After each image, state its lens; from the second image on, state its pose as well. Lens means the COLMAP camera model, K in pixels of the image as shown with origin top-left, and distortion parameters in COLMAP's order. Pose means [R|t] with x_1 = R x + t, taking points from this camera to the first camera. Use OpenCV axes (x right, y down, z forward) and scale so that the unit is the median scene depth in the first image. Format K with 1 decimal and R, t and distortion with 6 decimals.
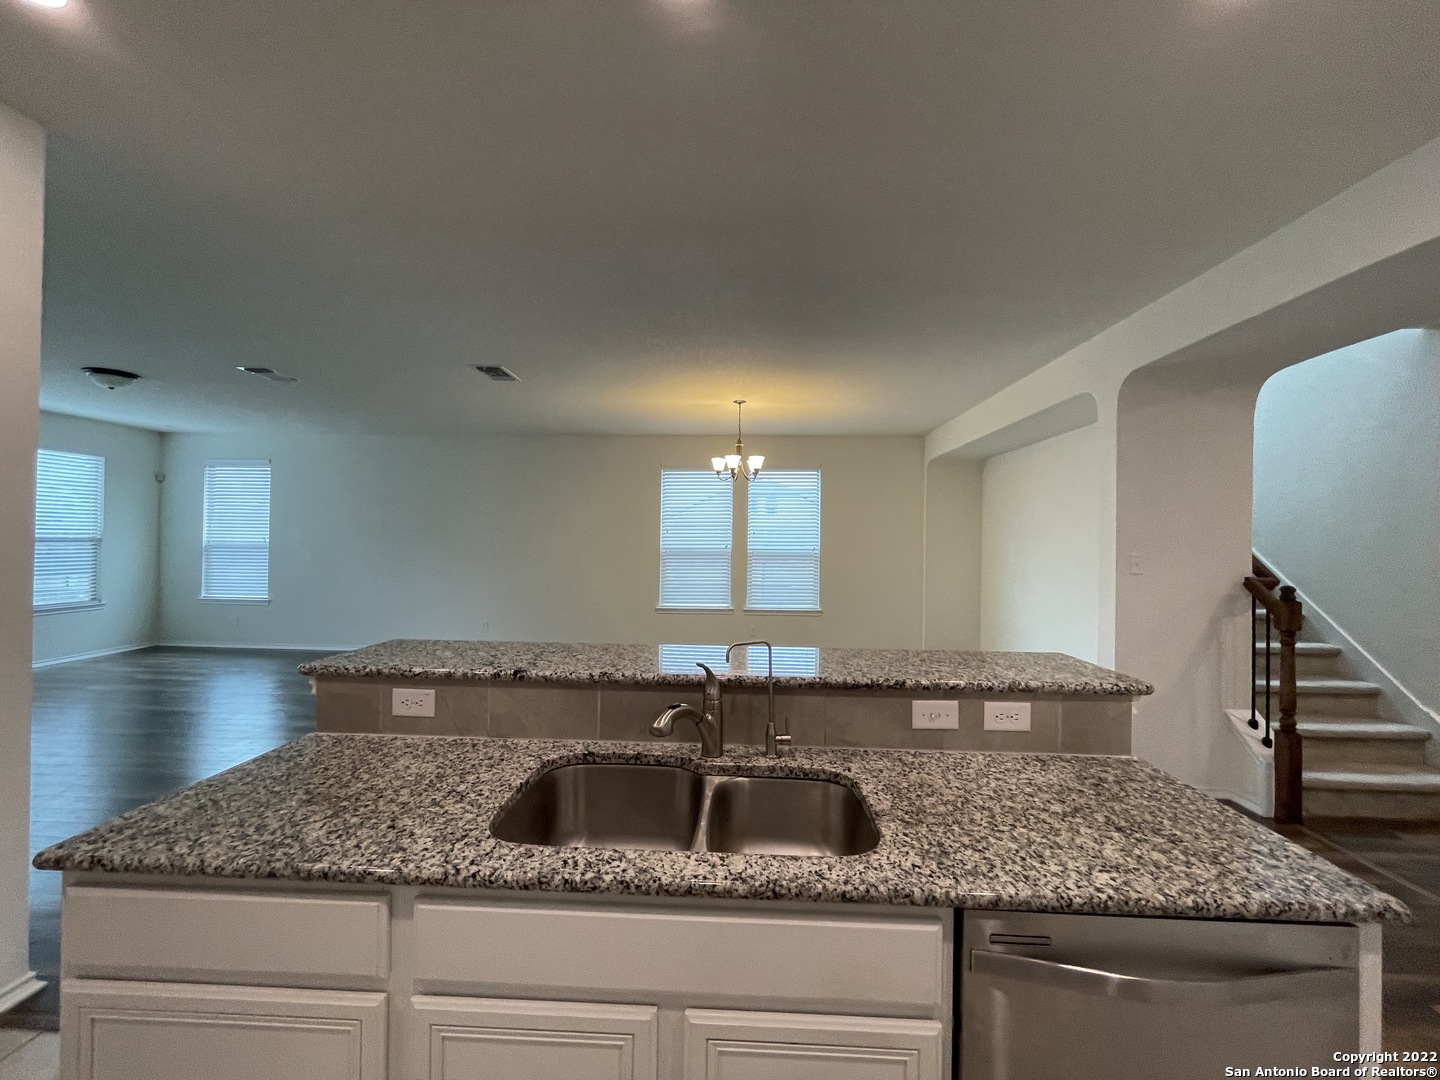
lens RADIAL K [[582.3, 0, 720.0], [0, 582.3, 540.0], [0, 0, 1]] dist [-0.001411, -0.000106]
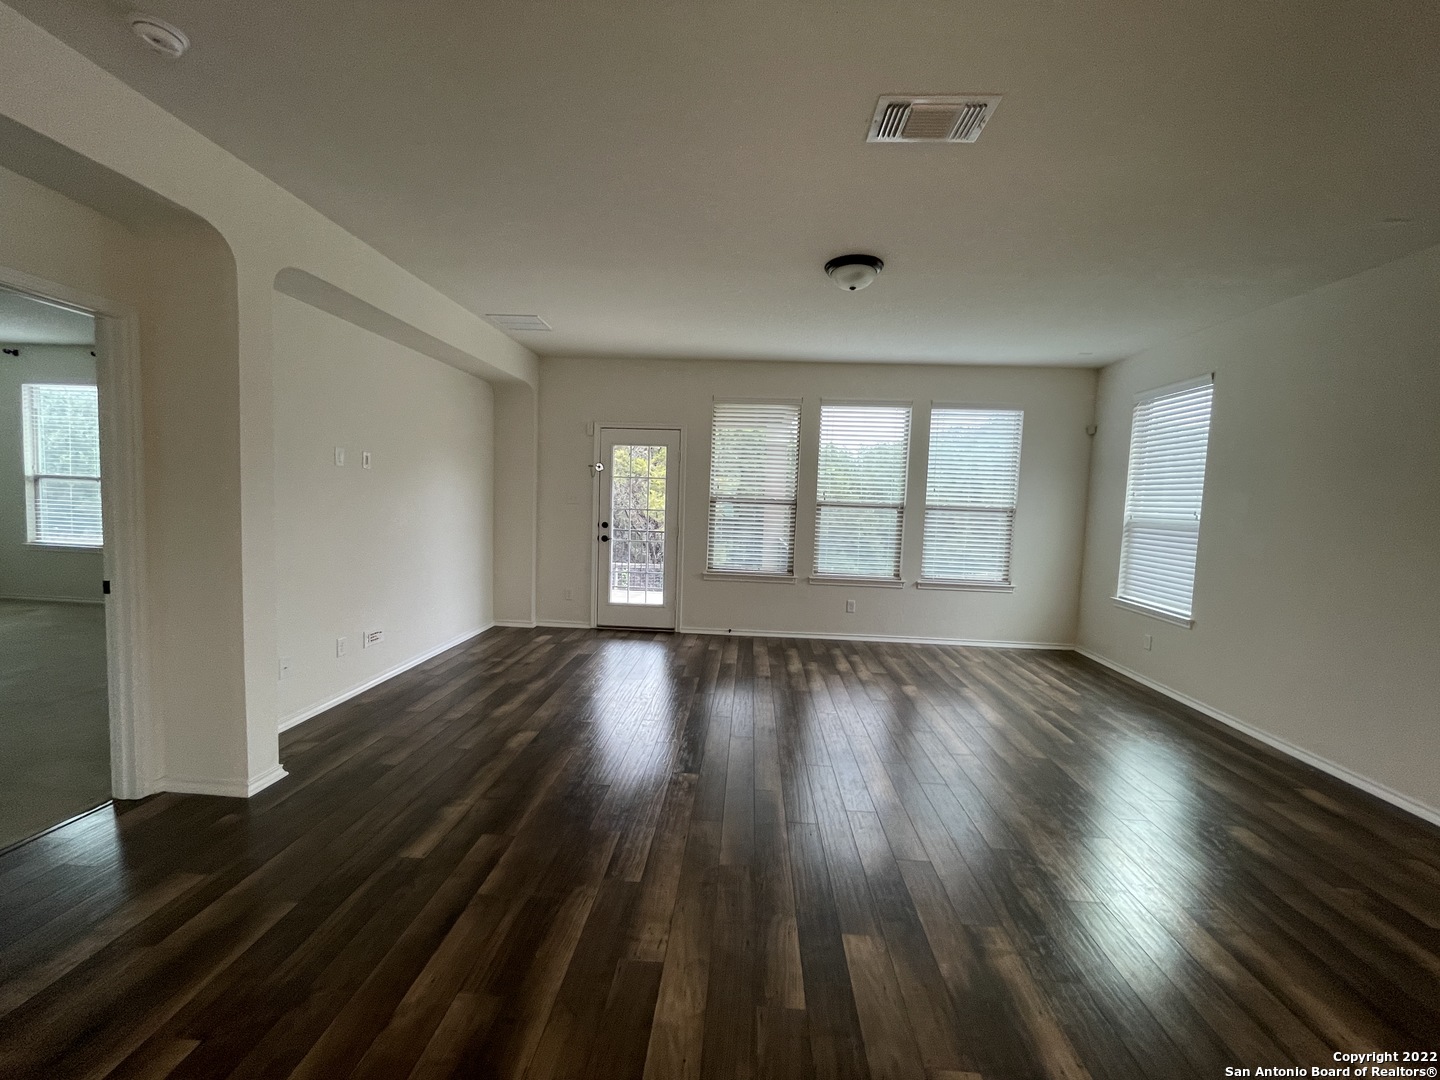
lens RADIAL K [[582.3, 0, 720.0], [0, 582.3, 540.0], [0, 0, 1]] dist [-0.001411, -0.000106]
pose [[0.003148, 0.063571, -0.997972, -0.217597], [-0.029432, 0.997551, 0.063452, 0.000816], [0.999562, 0.029173, 0.005011, 0.550880]]
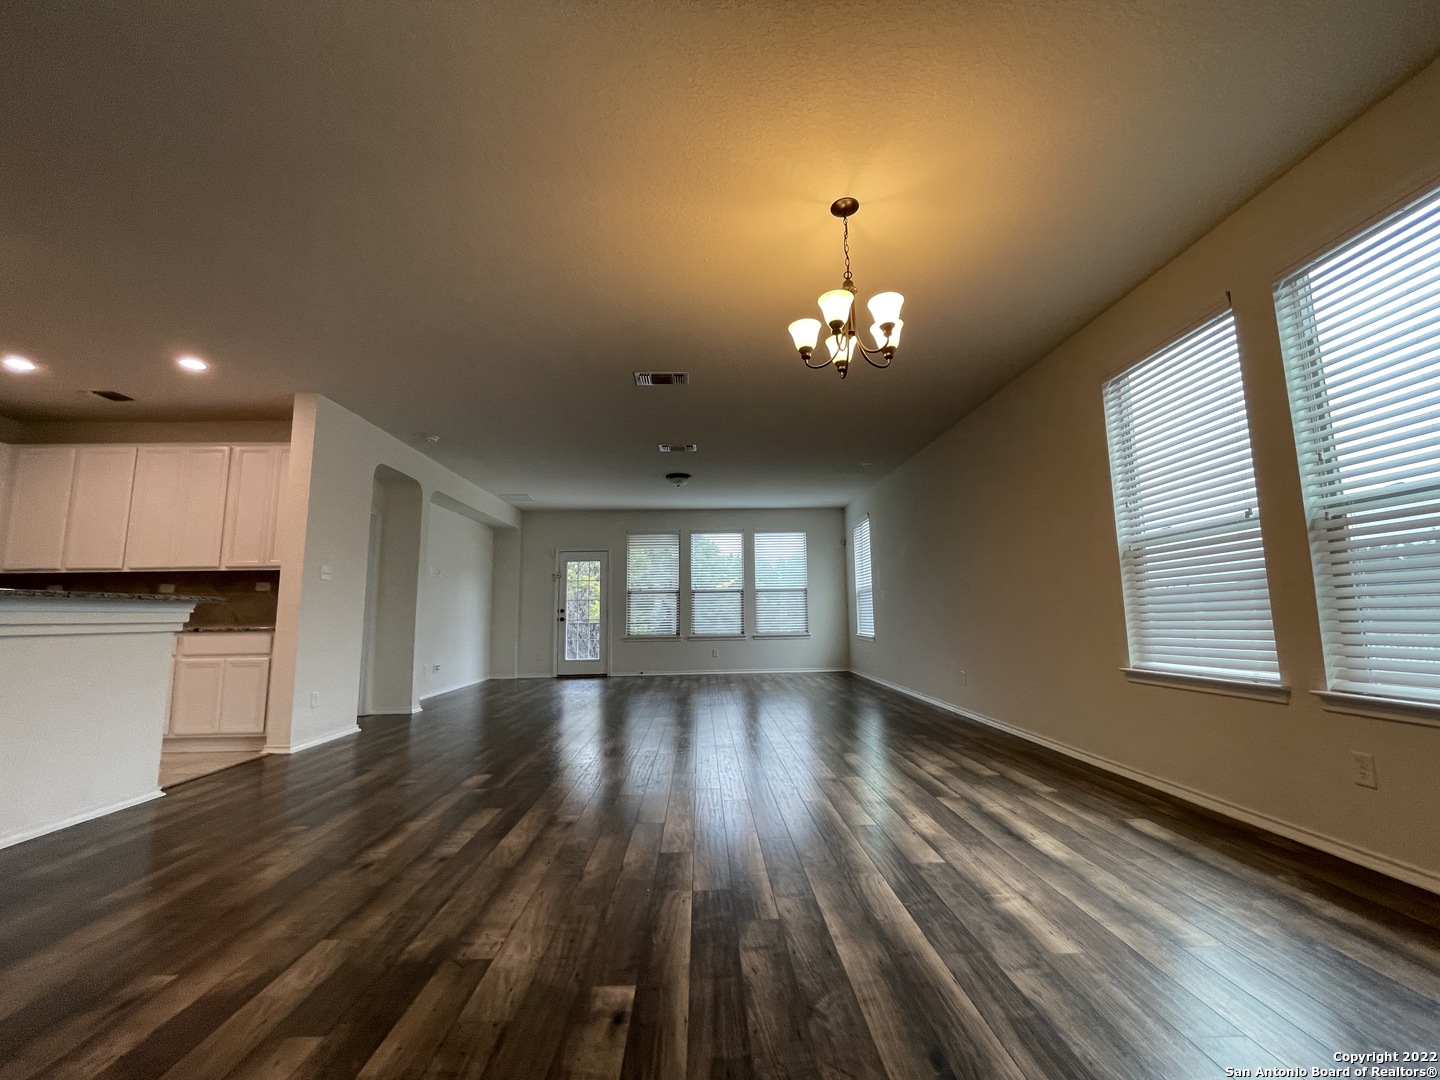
lens RADIAL K [[582.3, 0, 720.0], [0, 582.3, 540.0], [0, 0, 1]] dist [-0.001411, -0.000106]
pose [[0.089548, -0.141387, -0.985896, 0.336182], [0.022211, 0.989910, -0.139945, 0.071631], [0.995735, -0.009366, 0.091785, 0.631766]]
